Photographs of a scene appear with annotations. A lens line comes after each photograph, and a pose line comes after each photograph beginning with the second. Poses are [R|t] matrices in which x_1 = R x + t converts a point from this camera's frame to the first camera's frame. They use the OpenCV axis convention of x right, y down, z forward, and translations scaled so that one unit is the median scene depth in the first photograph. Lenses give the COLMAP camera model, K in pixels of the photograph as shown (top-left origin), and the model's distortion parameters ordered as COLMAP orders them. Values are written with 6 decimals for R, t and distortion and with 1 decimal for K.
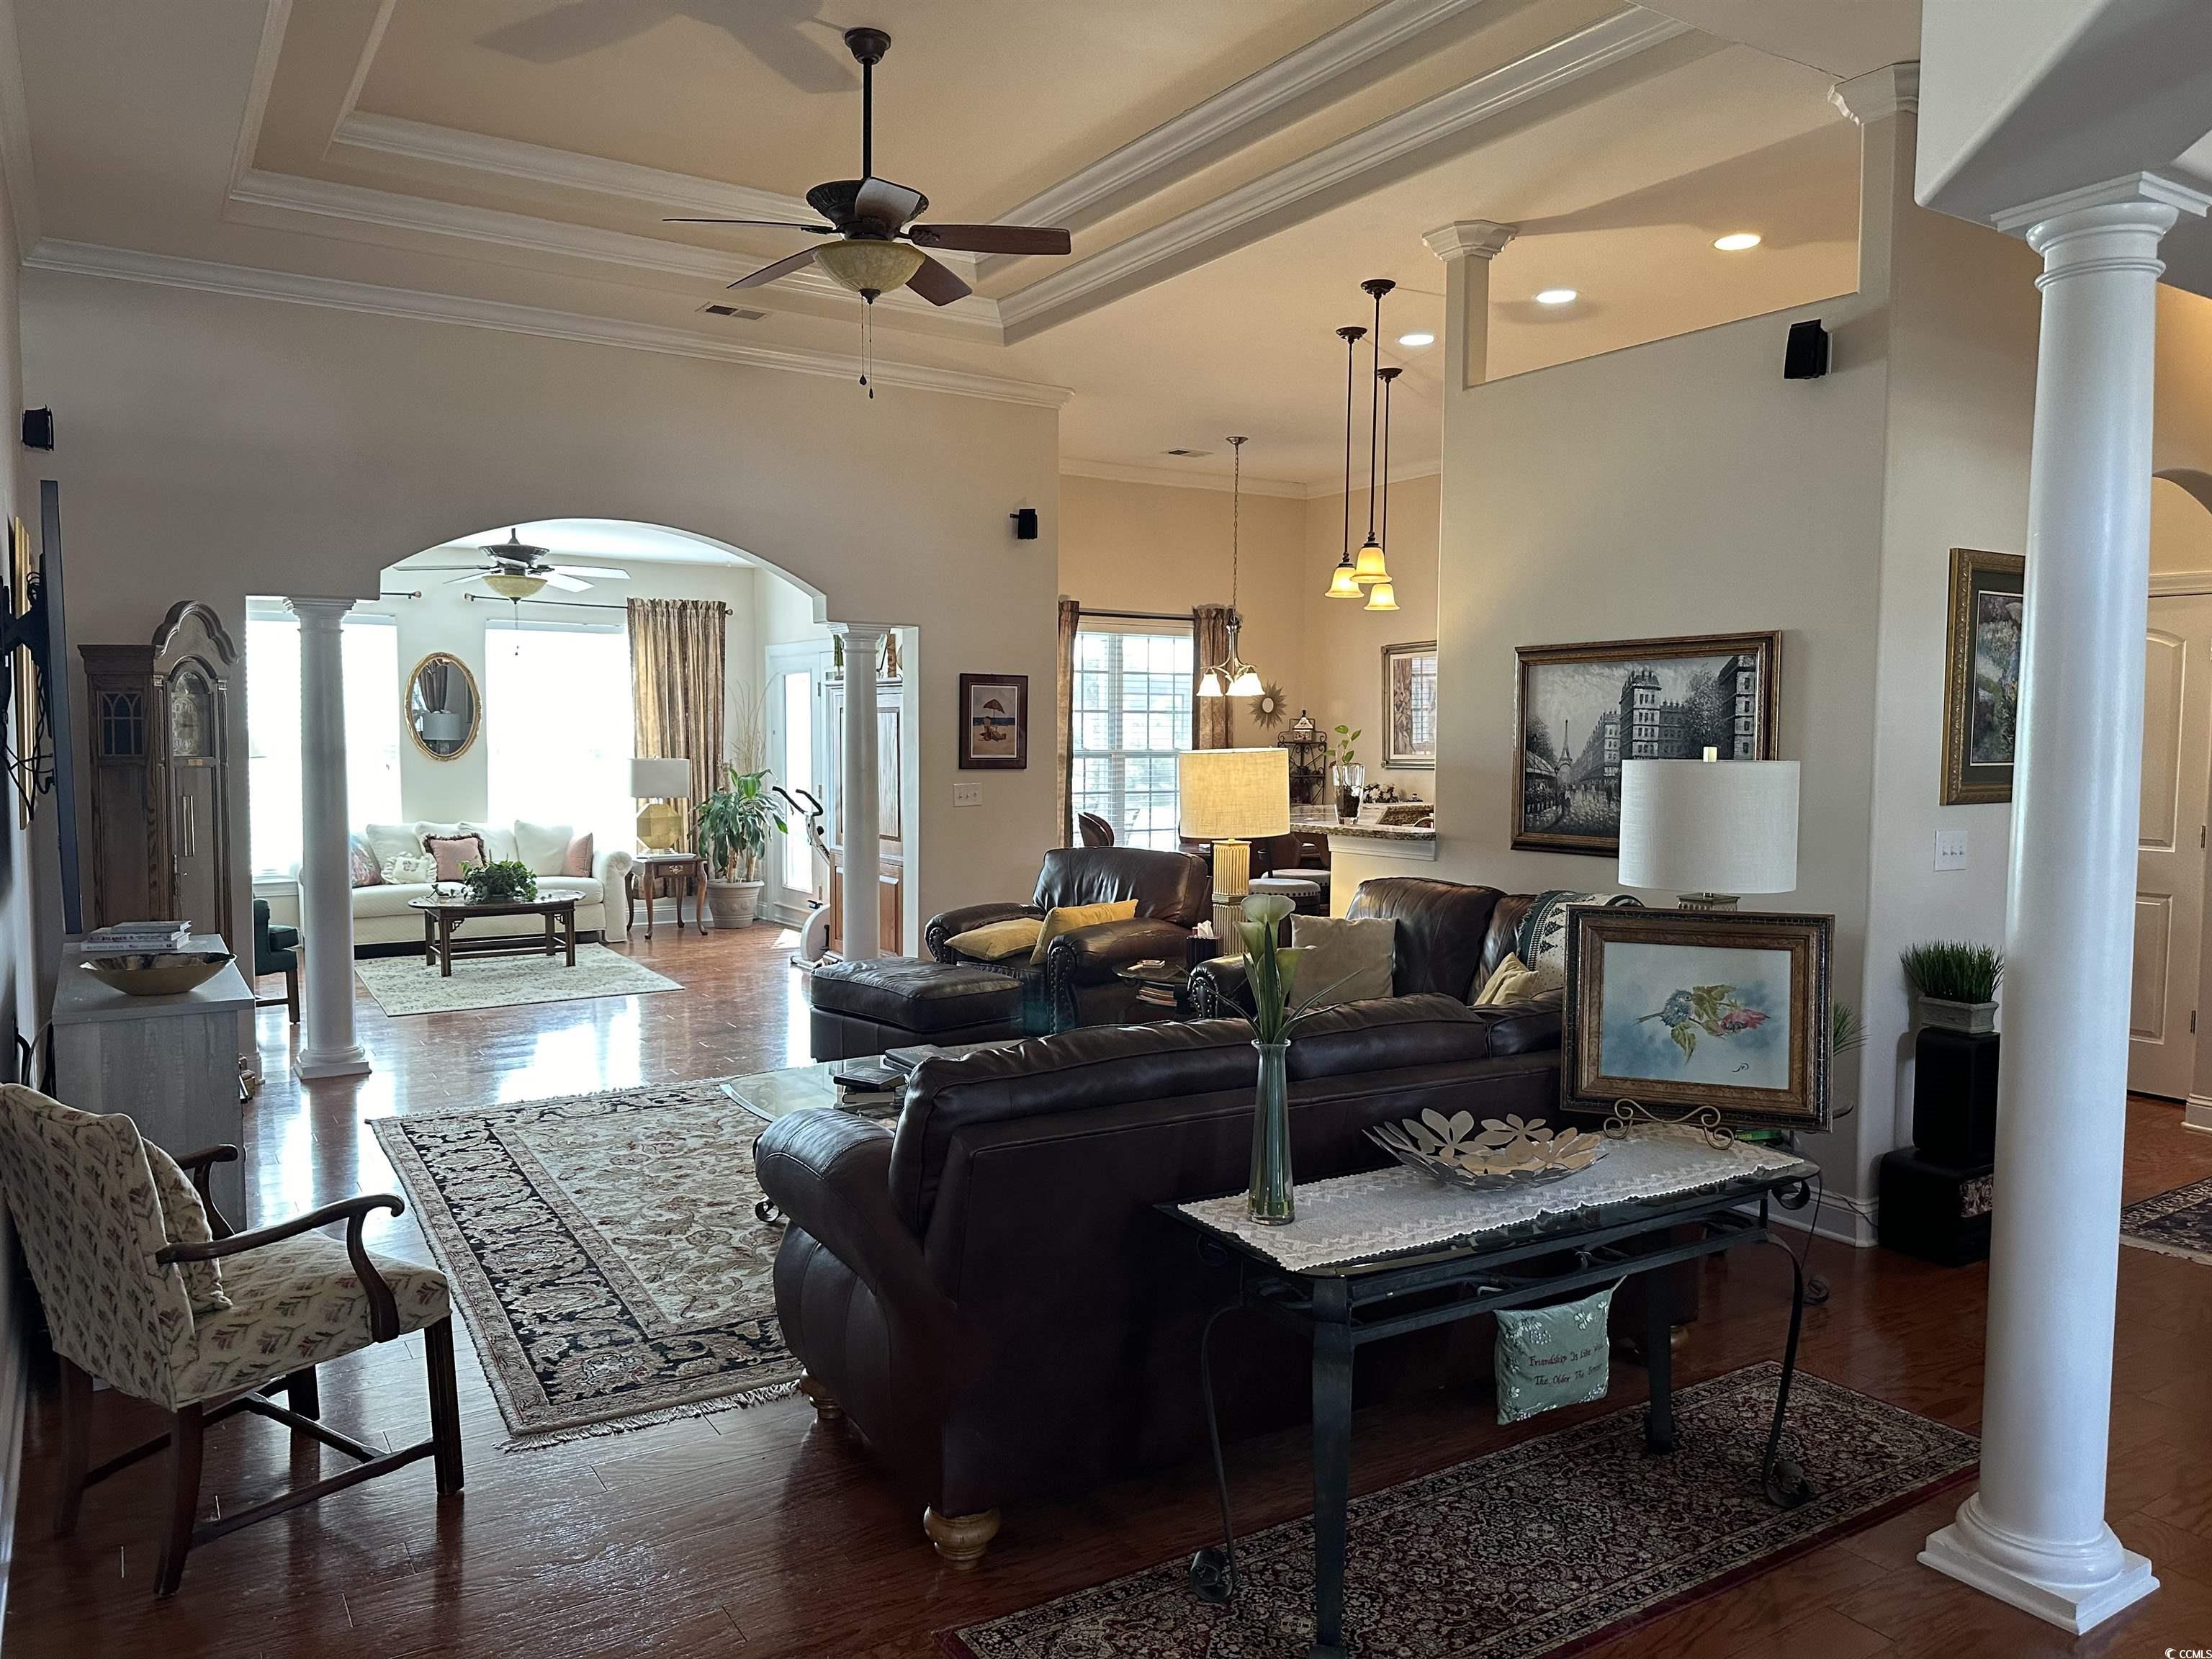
lens RADIAL K [[1545.5, 0, 1125.4], [0, 1545.5, 827.4], [0, 0, 1]] dist [0.074974, -0.093119]
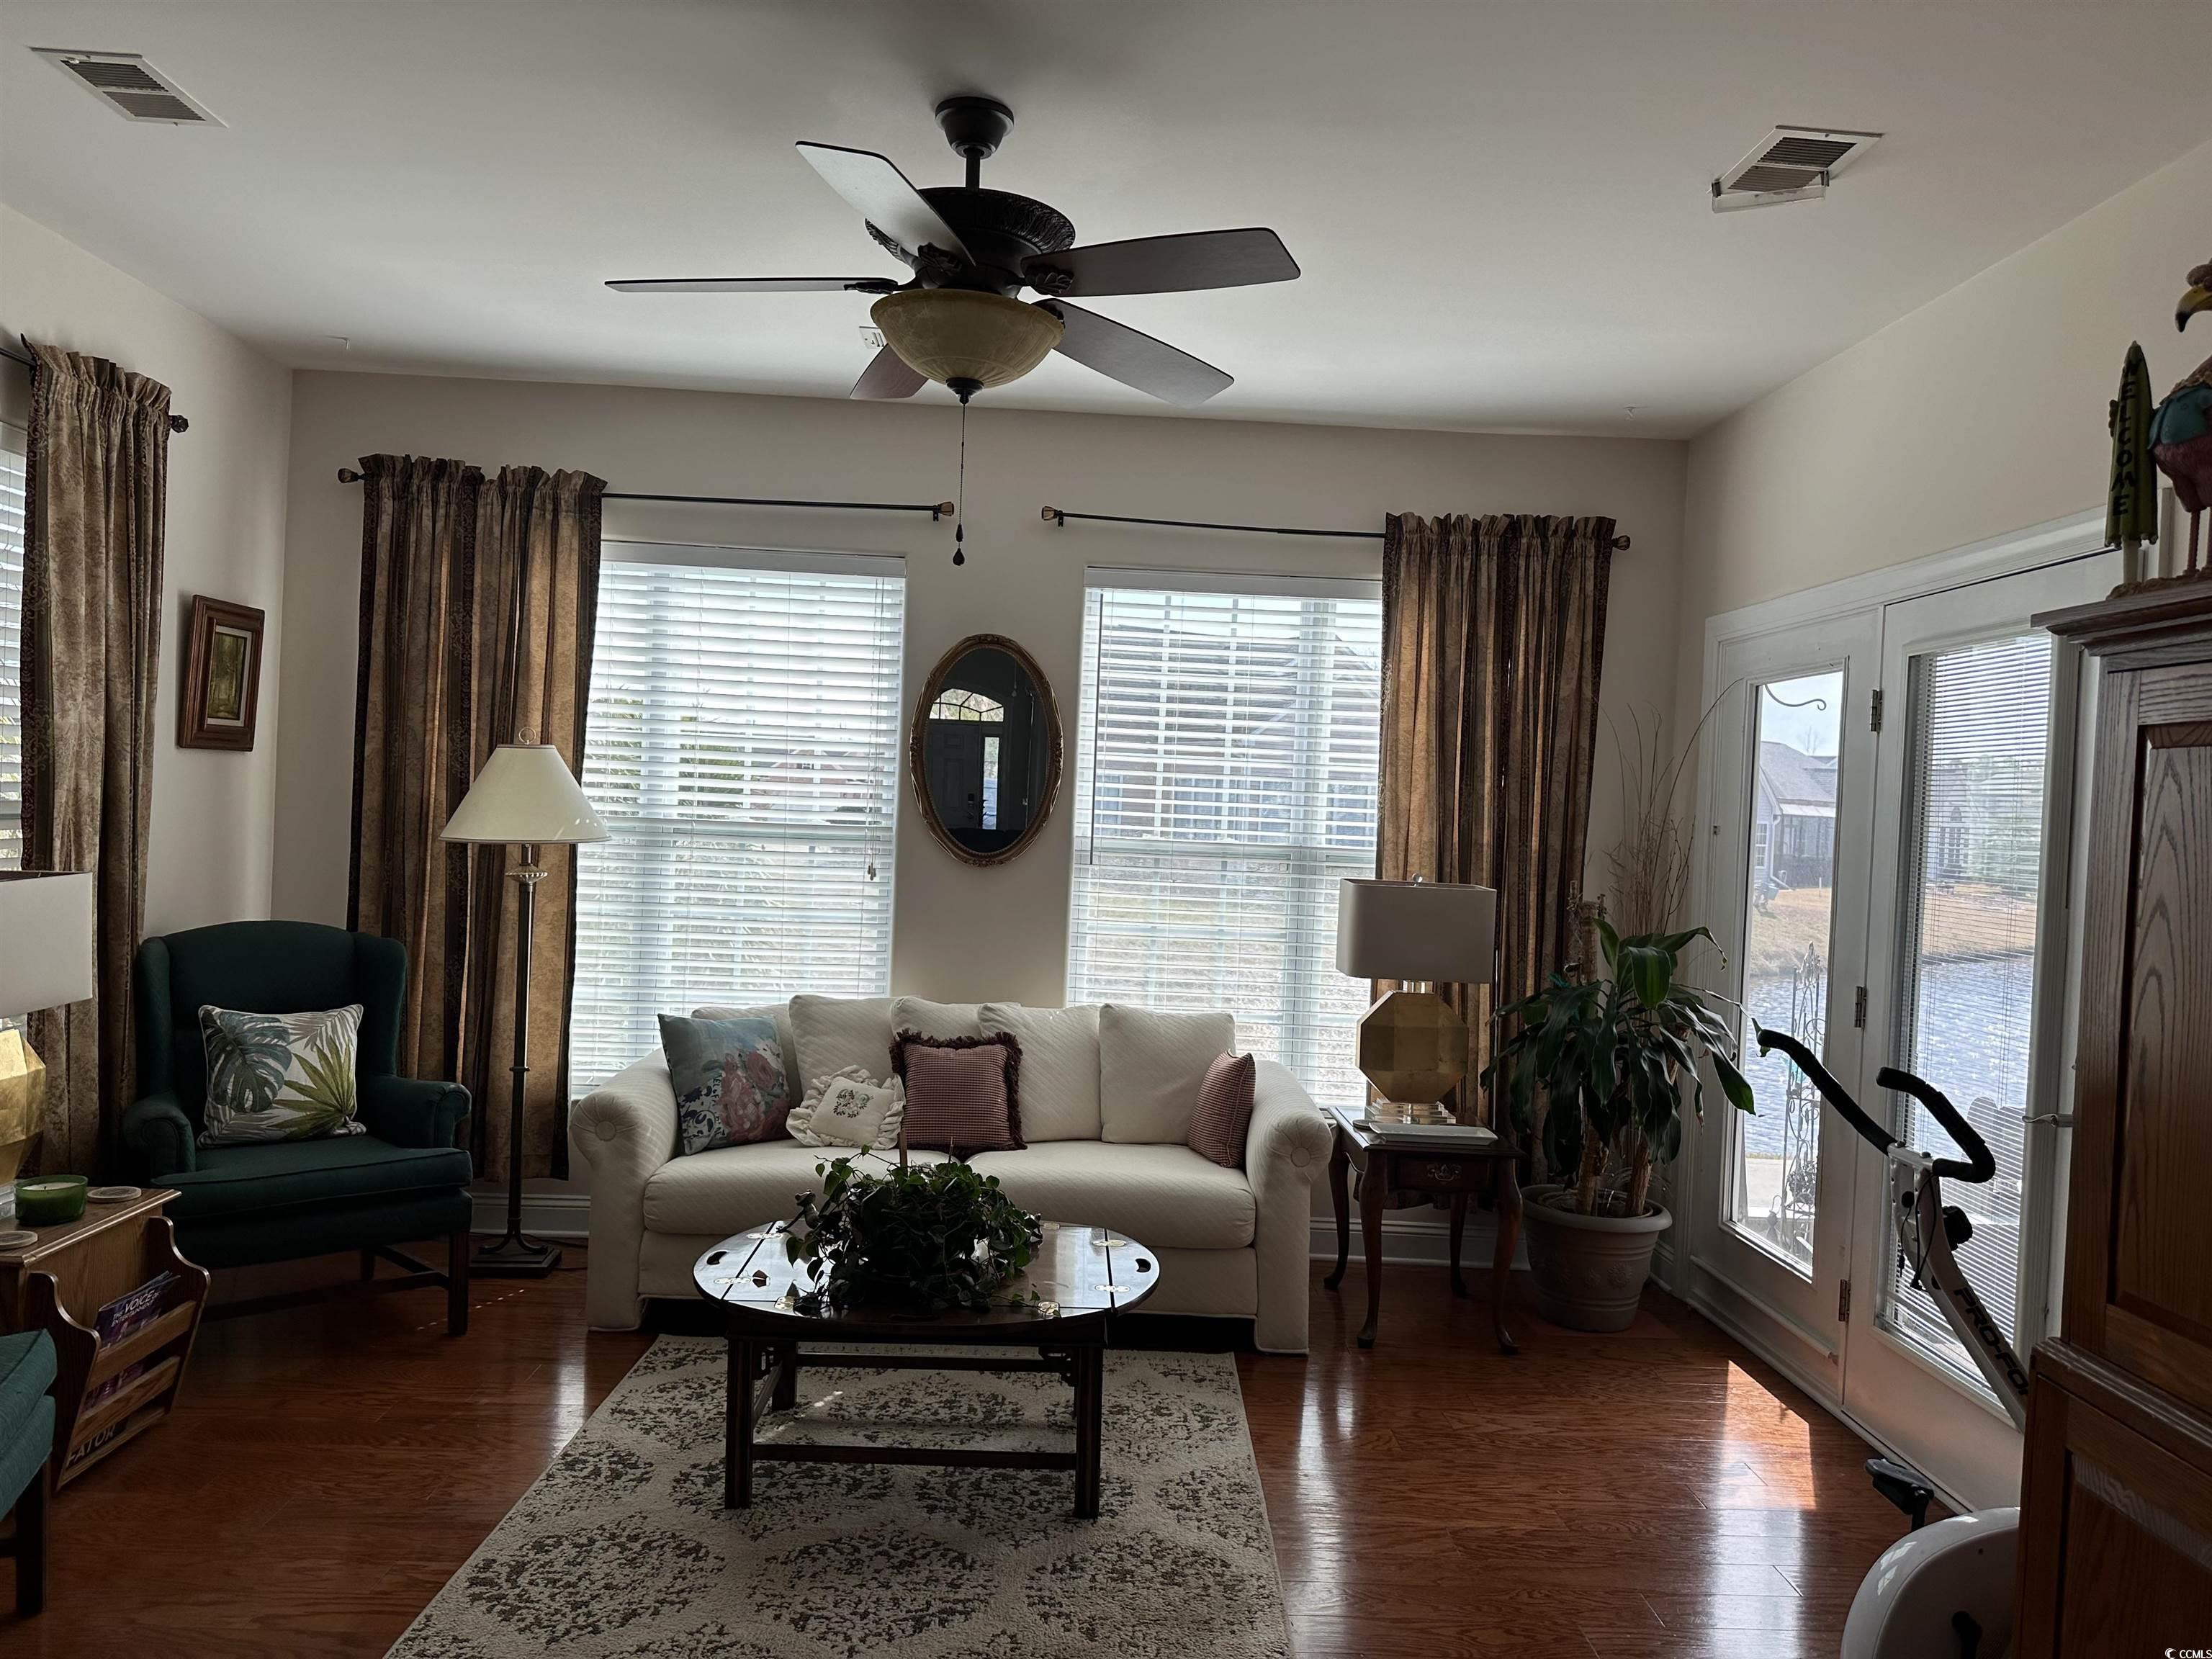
lens RADIAL K [[1545.5, 0, 1104.9], [0, 1545.5, 836.3], [0, 0, 1]] dist [0.074974, -0.093119]
pose [[0.850557, 0.041176, -0.524269, -0.144206], [-0.071639, 0.996709, -0.037943, -0.032371], [0.520981, 0.069831, 0.850707, 0.554559]]
